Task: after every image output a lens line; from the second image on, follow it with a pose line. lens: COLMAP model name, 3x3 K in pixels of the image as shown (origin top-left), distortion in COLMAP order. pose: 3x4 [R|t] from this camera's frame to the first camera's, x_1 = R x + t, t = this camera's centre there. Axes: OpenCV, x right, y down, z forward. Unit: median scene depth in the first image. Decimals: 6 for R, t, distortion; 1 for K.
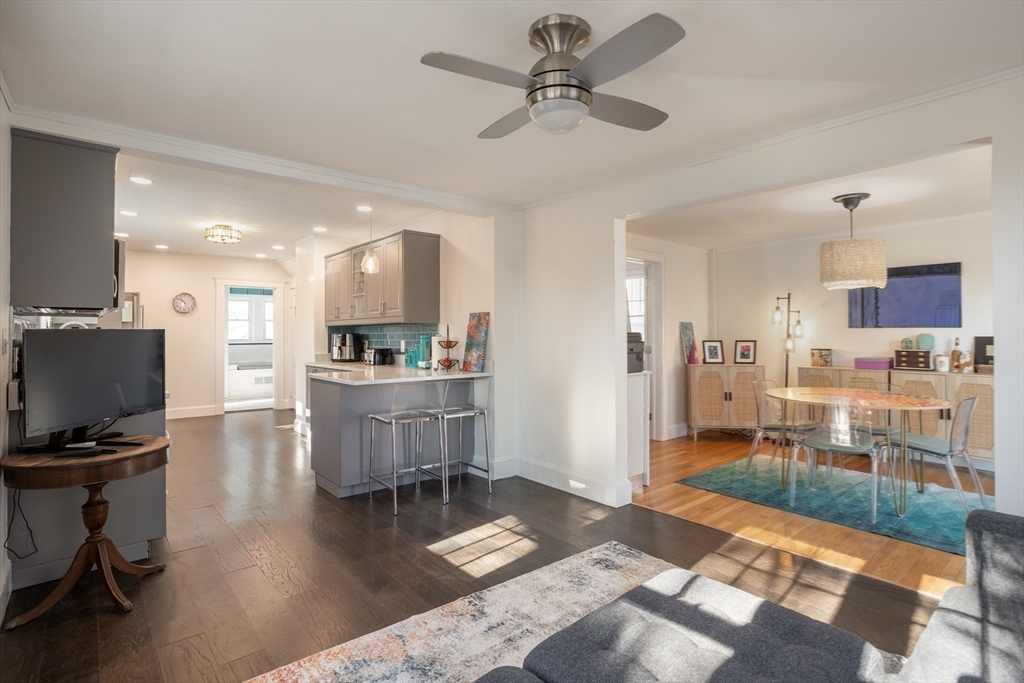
lens RADIAL K [[500.4, 0, 507.2], [0, 500.4, 328.6], [0, 0, 1]] dist [-0.050875, 0.033287]
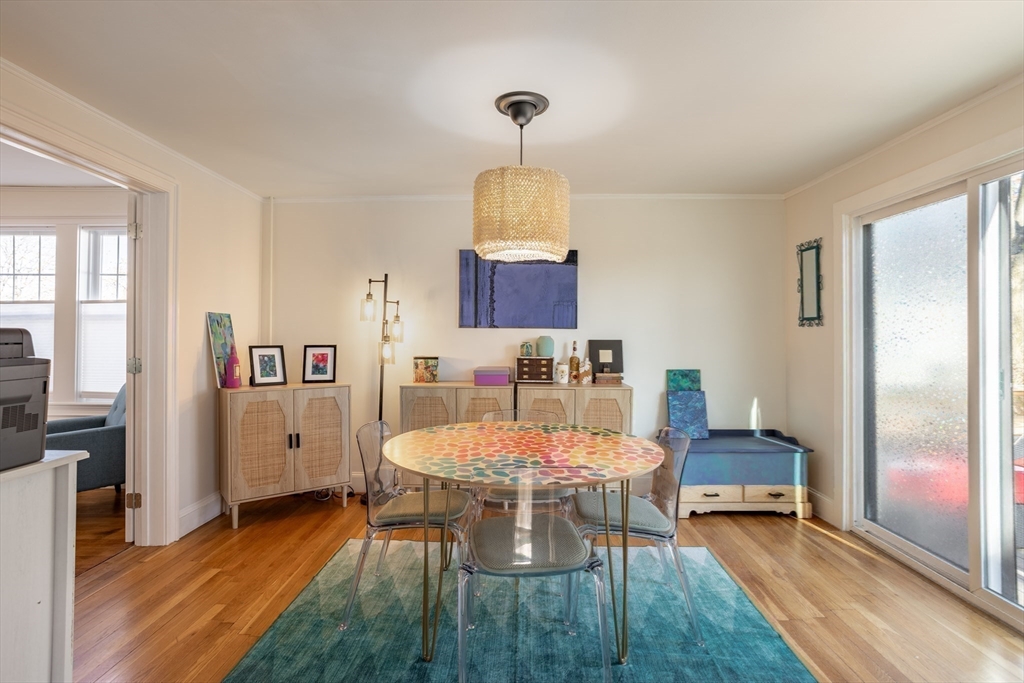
lens RADIAL K [[514.3, 0, 502.2], [0, 514.3, 333.5], [0, 0, 1]] dist [-0.046866, 0.036955]
pose [[0.665089, 0.008164, 0.746719, 0.188408], [-0.014223, 0.999897, 0.001736, 0.005558], [-0.746629, -0.011775, 0.665137, 0.498396]]
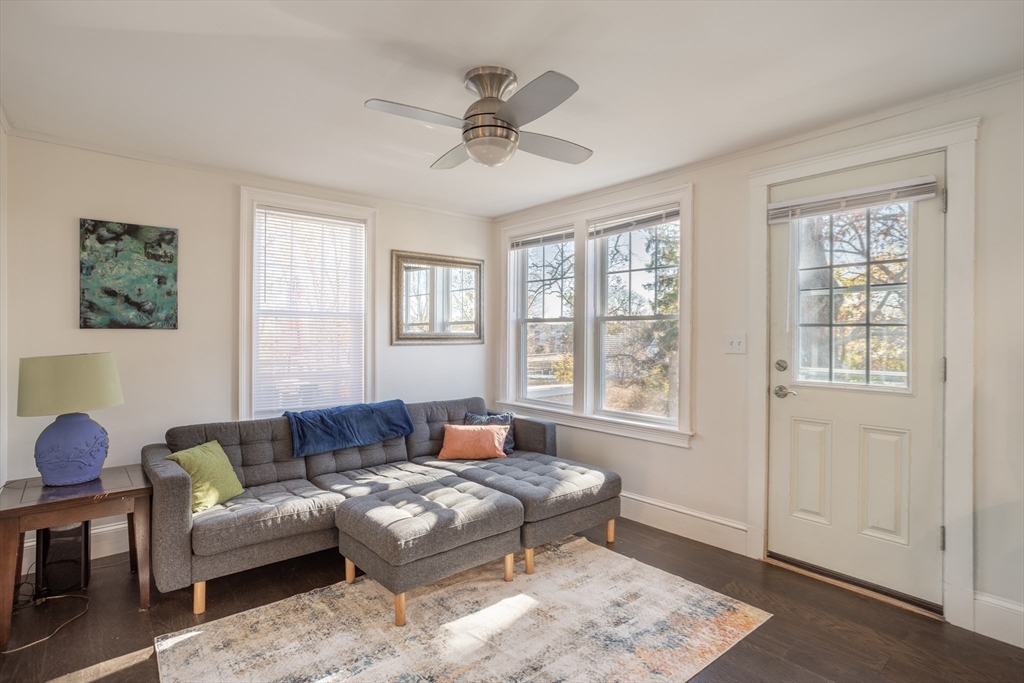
lens RADIAL K [[507.1, 0, 511.2], [0, 507.1, 337.3], [0, 0, 1]] dist [-0.067317, 0.047352]
pose [[-0.999999, -0.000540, 0.000913, 0.020417], [-0.000549, 0.999958, -0.009148, 0.006041], [-0.000908, -0.009148, -0.999958, 0.790668]]
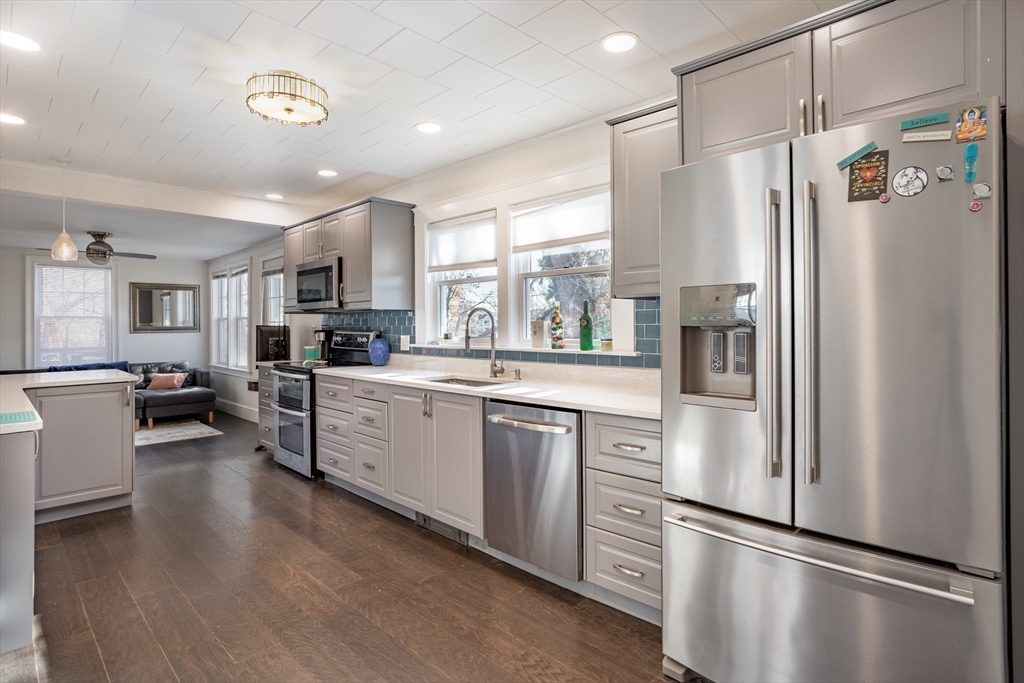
lens RADIAL K [[521.7, 0, 532.2], [0, 521.7, 325.1], [0, 0, 1]] dist [0.001074, 0.001152]
pose [[-0.993874, 0.009924, -0.110075, -0.830898], [0.011340, 0.999861, -0.012247, 0.020057], [0.109938, -0.013421, -0.993848, 1.688096]]
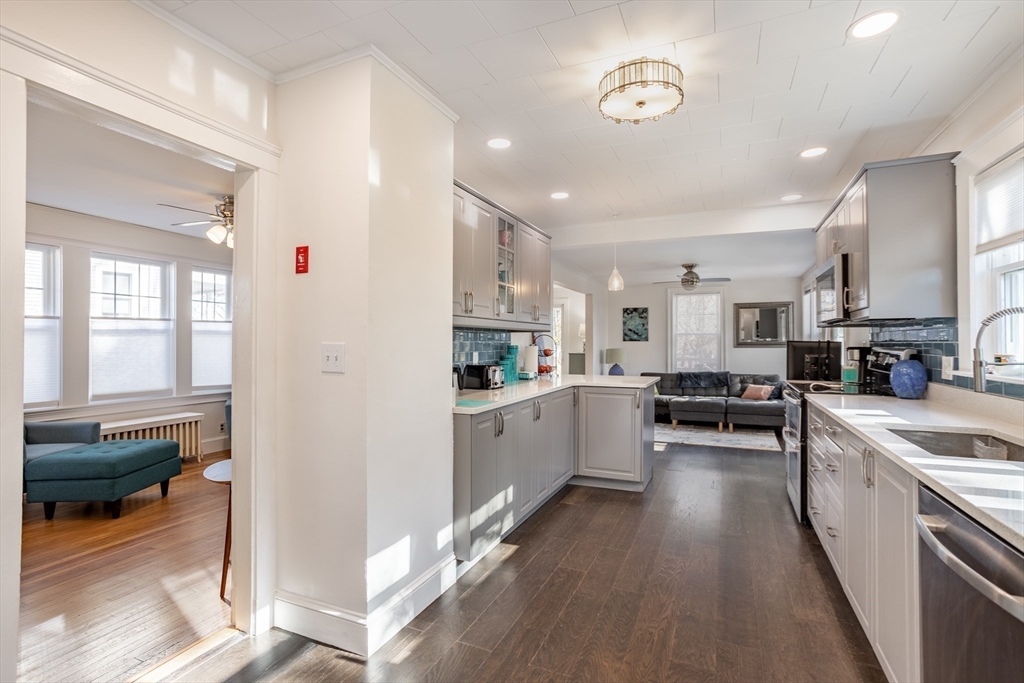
lens RADIAL K [[496.4, 0, 512.0], [0, 496.4, 341.5], [0, 0, 1]] dist [-0.049974, 0.031556]
pose [[-0.438477, 0.006543, 0.898719, -1.000983], [-0.009094, 0.999890, -0.011716, 0.017828], [-0.898696, -0.013310, -0.438369, 1.435110]]
